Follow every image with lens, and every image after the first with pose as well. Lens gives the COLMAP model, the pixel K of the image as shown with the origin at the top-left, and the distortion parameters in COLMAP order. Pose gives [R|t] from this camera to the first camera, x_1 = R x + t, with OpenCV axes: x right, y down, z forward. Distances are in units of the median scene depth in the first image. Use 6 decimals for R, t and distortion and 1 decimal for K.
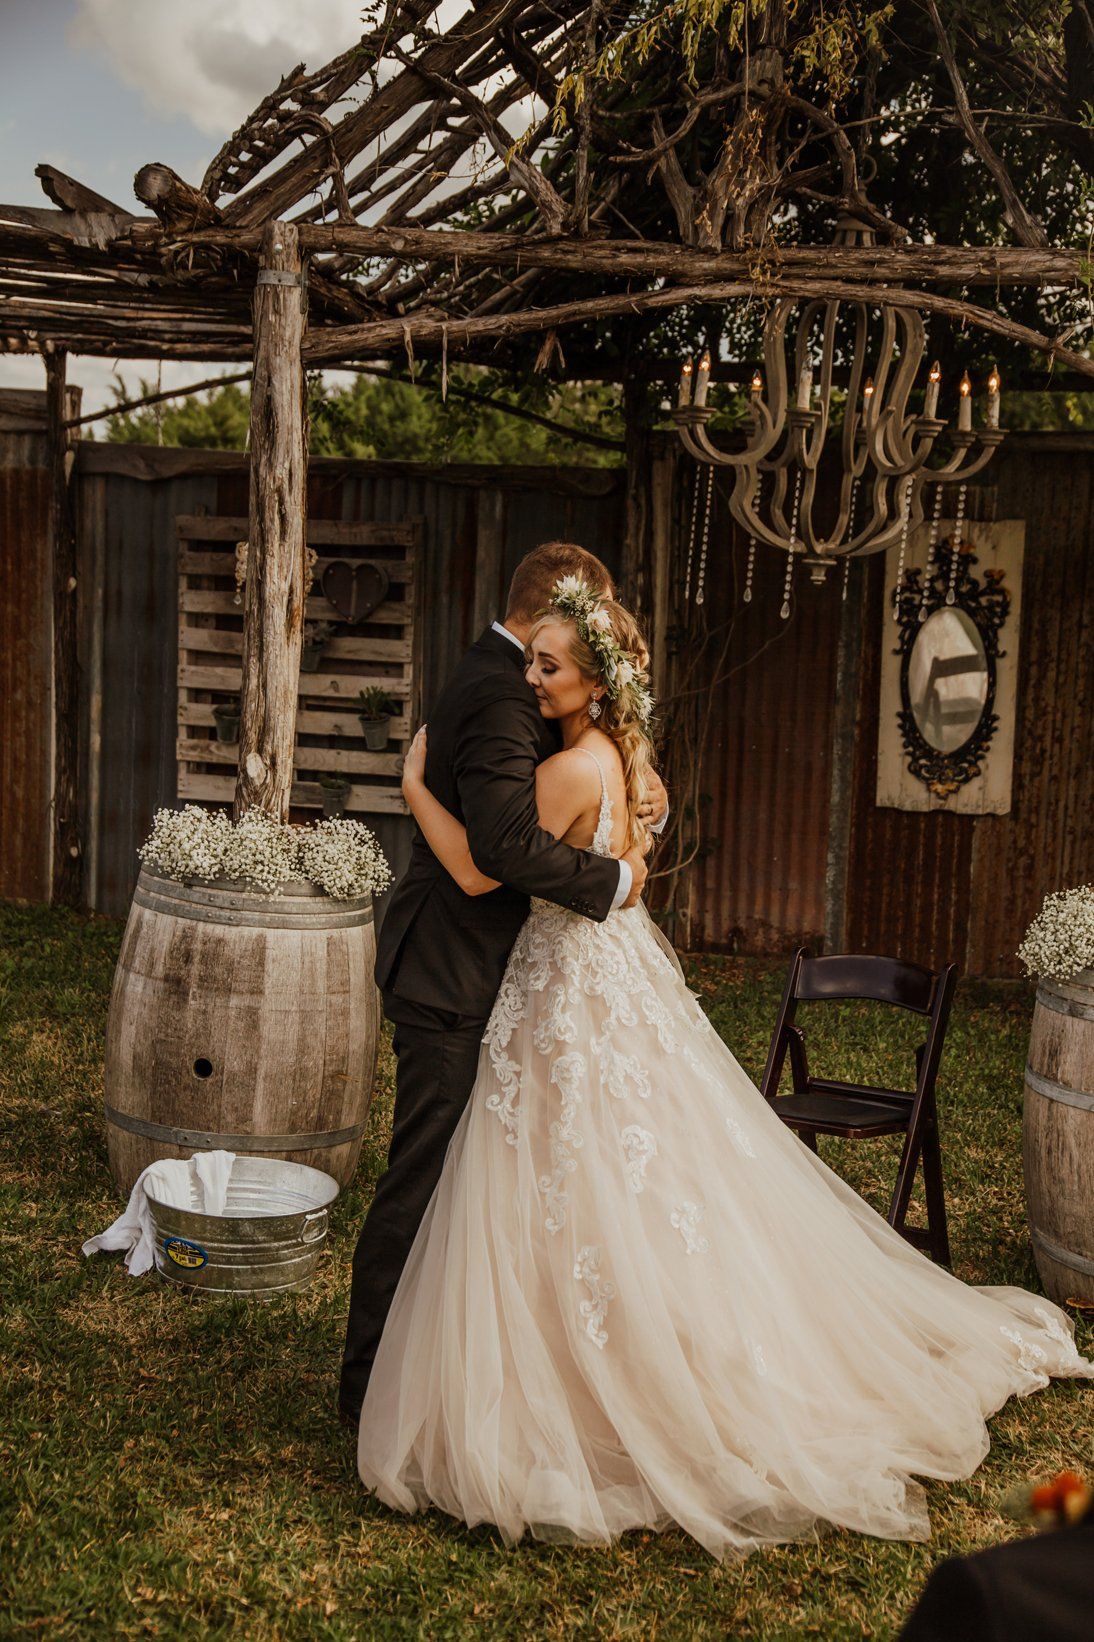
lens RADIAL K [[2216.8, 0, 544.2], [0, 2216.8, 819.0], [0, 0, 1]] dist [0.169837, 0.000000]
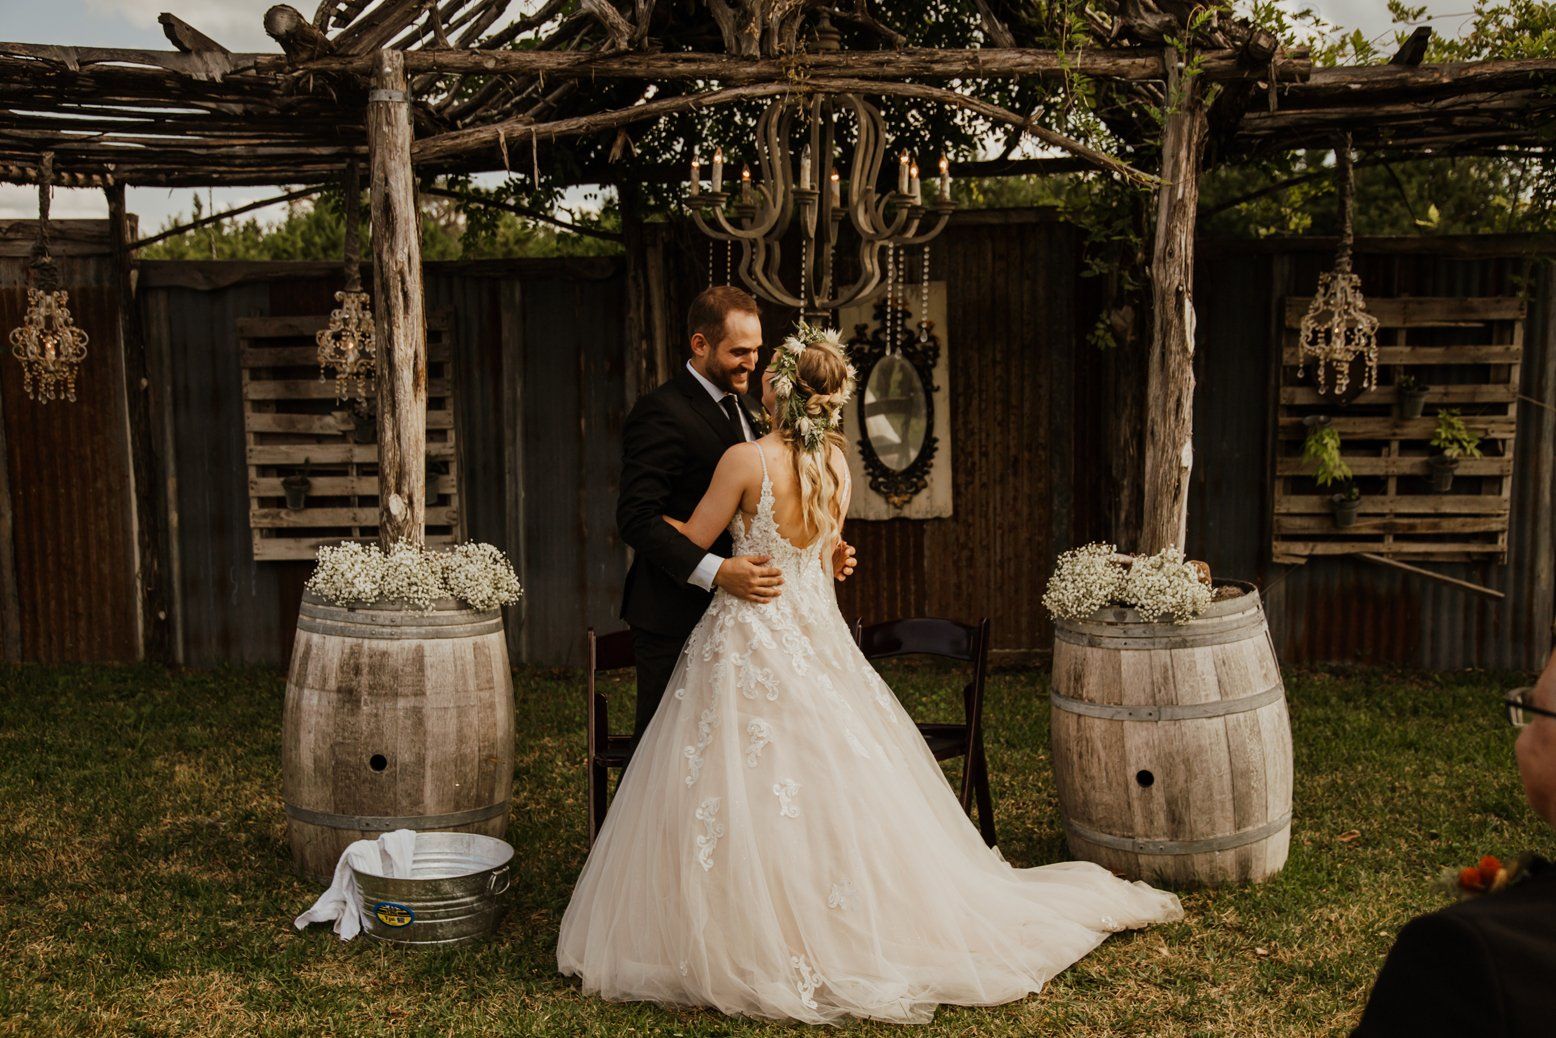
lens RADIAL K [[1863.0, 0, 774.7], [0, 1863.0, 525.0], [0, 0, 1]] dist [0.078782, 0.000000]
pose [[0.982885, -0.079010, 0.166415, -0.099625], [0.083279, 0.996348, -0.018822, 0.022232], [-0.164320, 0.032359, 0.985876, -0.010845]]
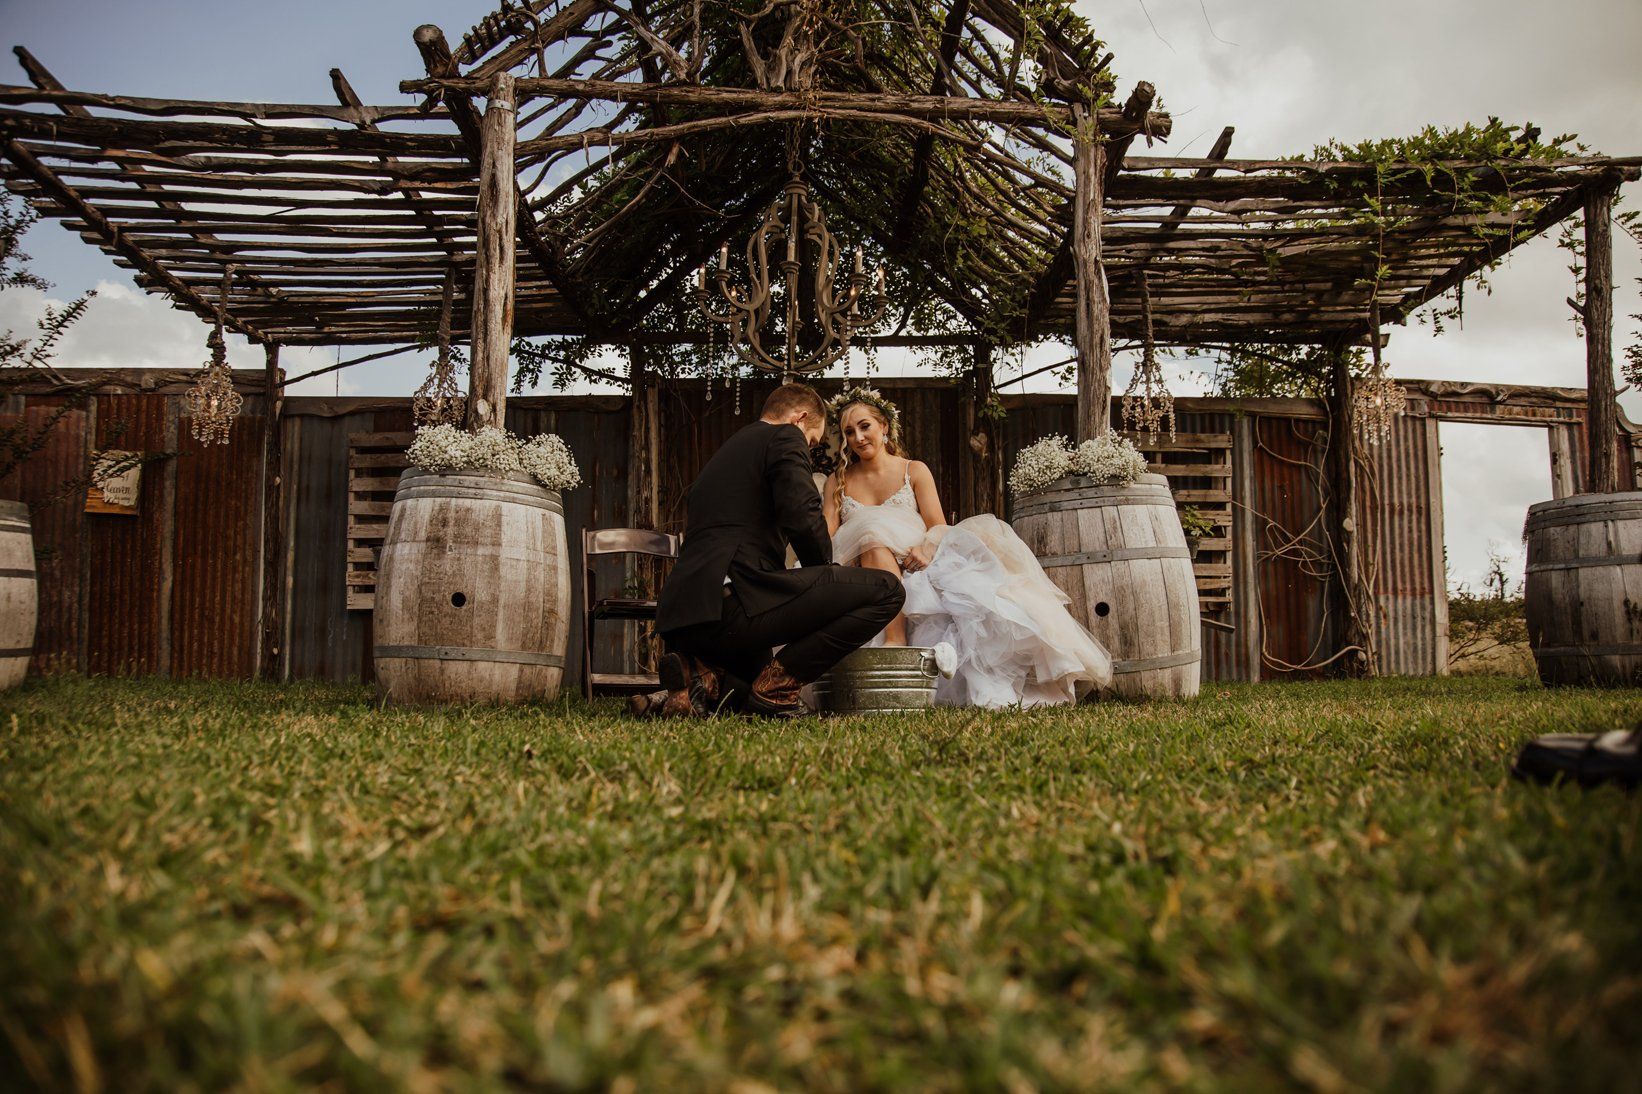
lens RADIAL K [[1131.3, 0, 818.7], [0, 1131.3, 538.9], [0, 0, 1]] dist [-0.096419, 0.010452]
pose [[0.951133, -0.020882, 0.308073, -0.150109], [0.090951, 0.972394, -0.214889, 0.236912], [-0.295081, 0.232408, 0.926776, 0.285403]]
